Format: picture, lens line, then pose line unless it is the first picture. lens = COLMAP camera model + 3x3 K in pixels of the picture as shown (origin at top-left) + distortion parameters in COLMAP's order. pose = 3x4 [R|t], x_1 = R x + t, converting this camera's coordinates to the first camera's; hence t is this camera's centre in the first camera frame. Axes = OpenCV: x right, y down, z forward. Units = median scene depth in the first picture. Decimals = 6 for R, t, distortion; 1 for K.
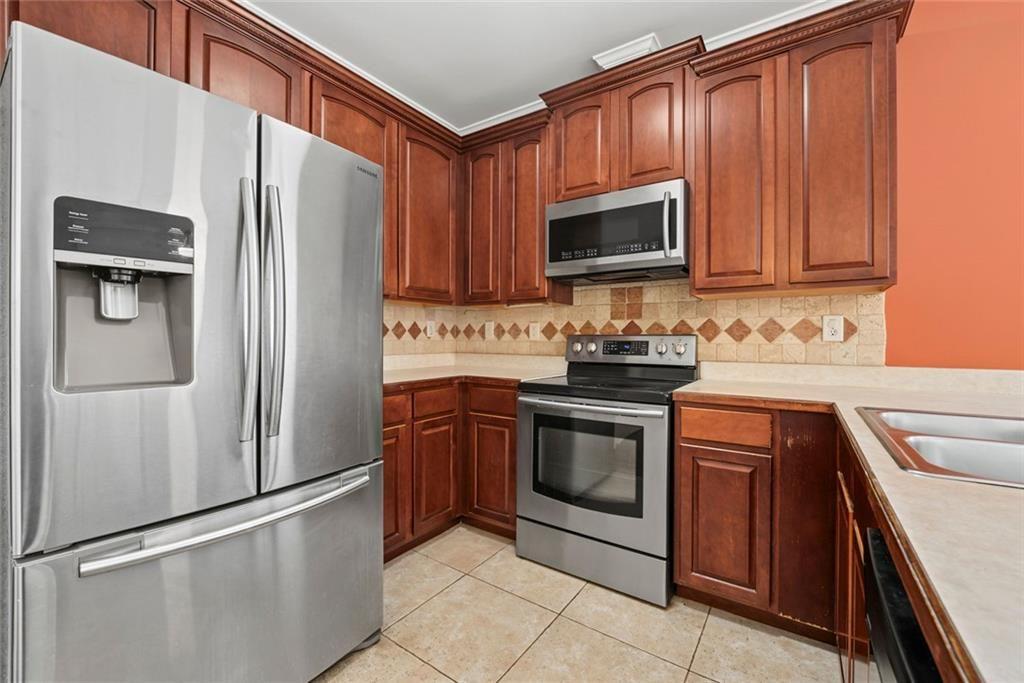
lens RADIAL K [[418.0, 0, 508.4], [0, 418.0, 341.9], [0, 0, 1]] dist [-0.013575, -0.000290]
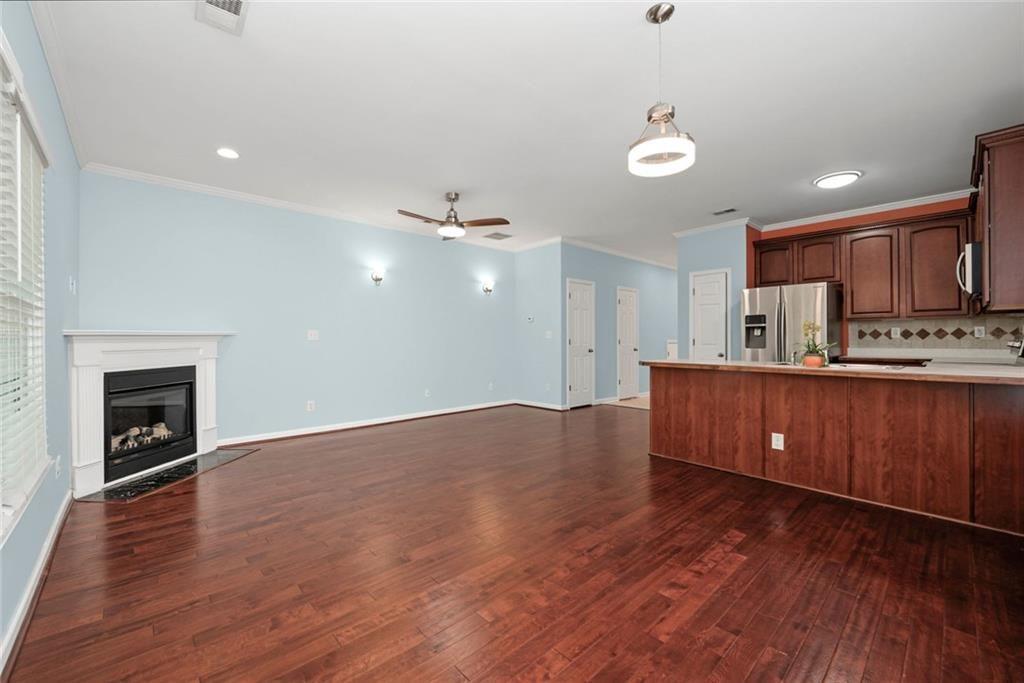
lens RADIAL K [[418.0, 0, 508.4], [0, 418.0, 341.9], [0, 0, 1]] dist [-0.013575, -0.000290]
pose [[-0.274510, 0.003360, -0.961578, 3.036222], [-0.006847, 0.999962, 0.005449, 0.016460], [0.961560, 0.008080, -0.274477, -0.373055]]
